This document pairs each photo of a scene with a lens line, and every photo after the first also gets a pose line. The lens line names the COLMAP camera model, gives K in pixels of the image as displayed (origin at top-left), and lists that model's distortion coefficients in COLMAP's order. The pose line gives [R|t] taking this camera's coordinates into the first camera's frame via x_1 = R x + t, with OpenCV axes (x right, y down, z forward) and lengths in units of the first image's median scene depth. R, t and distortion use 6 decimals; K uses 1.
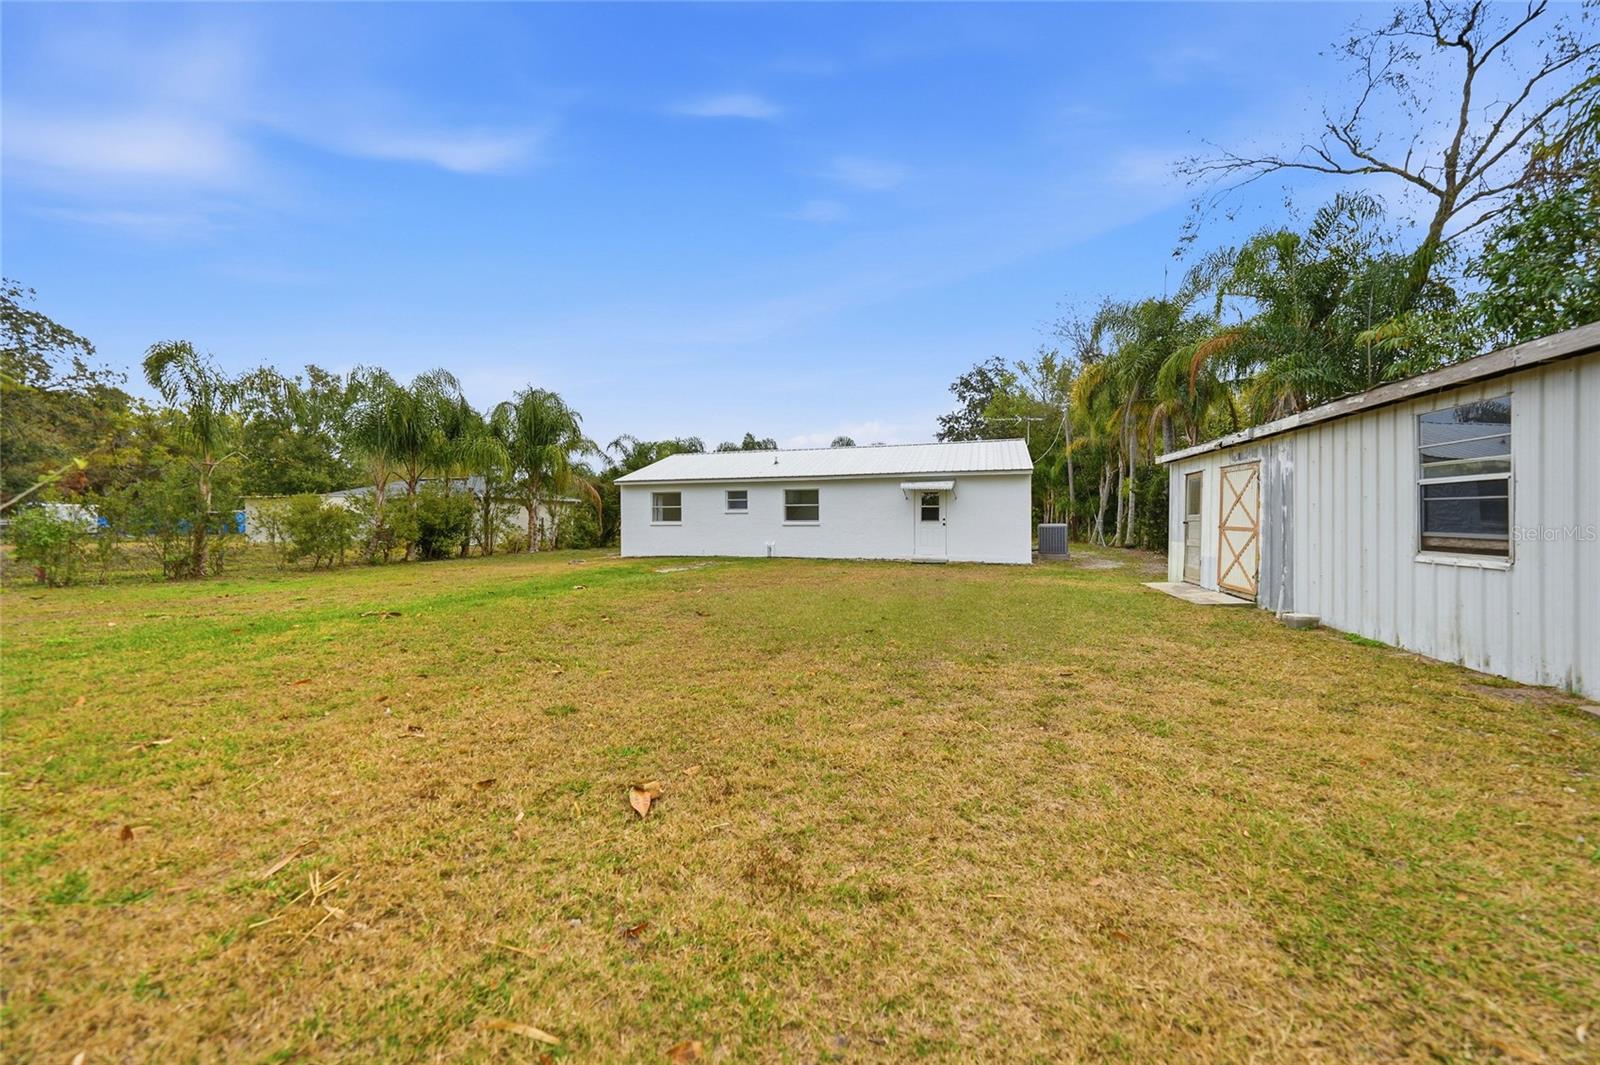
lens RADIAL K [[564.5, 0, 791.9], [0, 564.5, 522.0], [0, 0, 1]] dist [-0.026126, 0.004992]
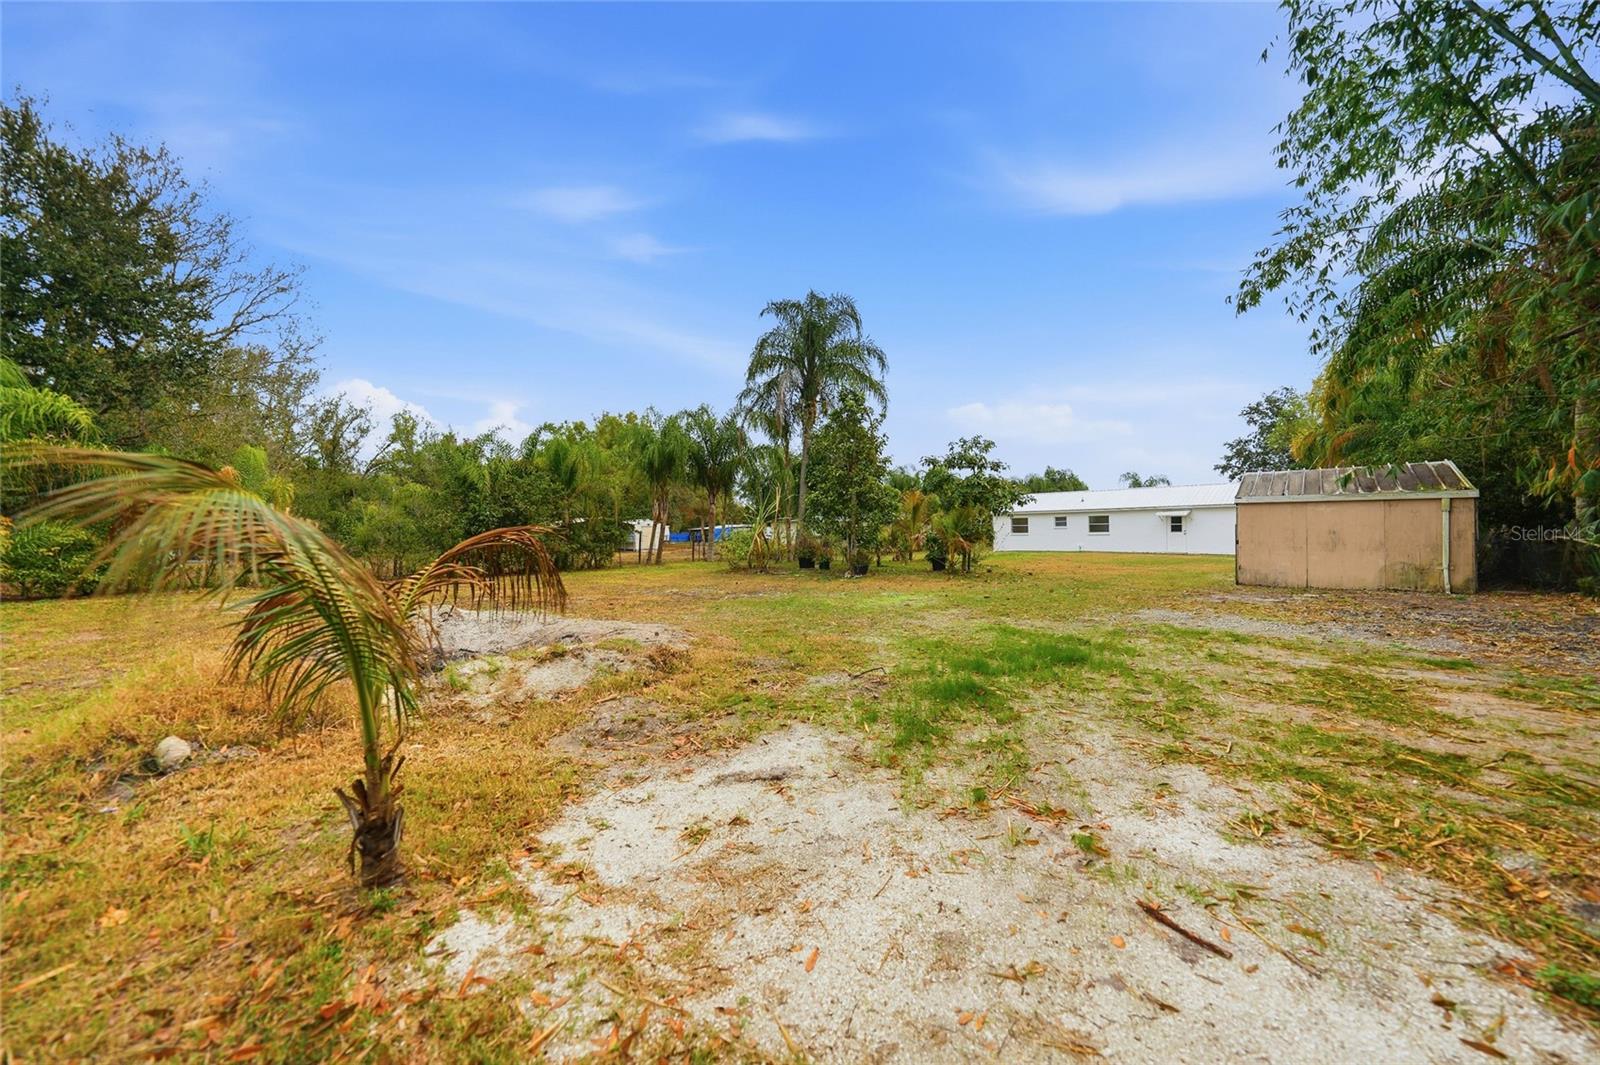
lens RADIAL K [[564.5, 0, 800.7], [0, 564.5, 533.3], [0, 0, 1]] dist [-0.026126, 0.004992]
pose [[0.898856, -0.004445, -0.438222, -0.065733], [0.002244, 0.999982, -0.005541, 0.010615], [0.438239, 0.003997, 0.898849, -1.265484]]
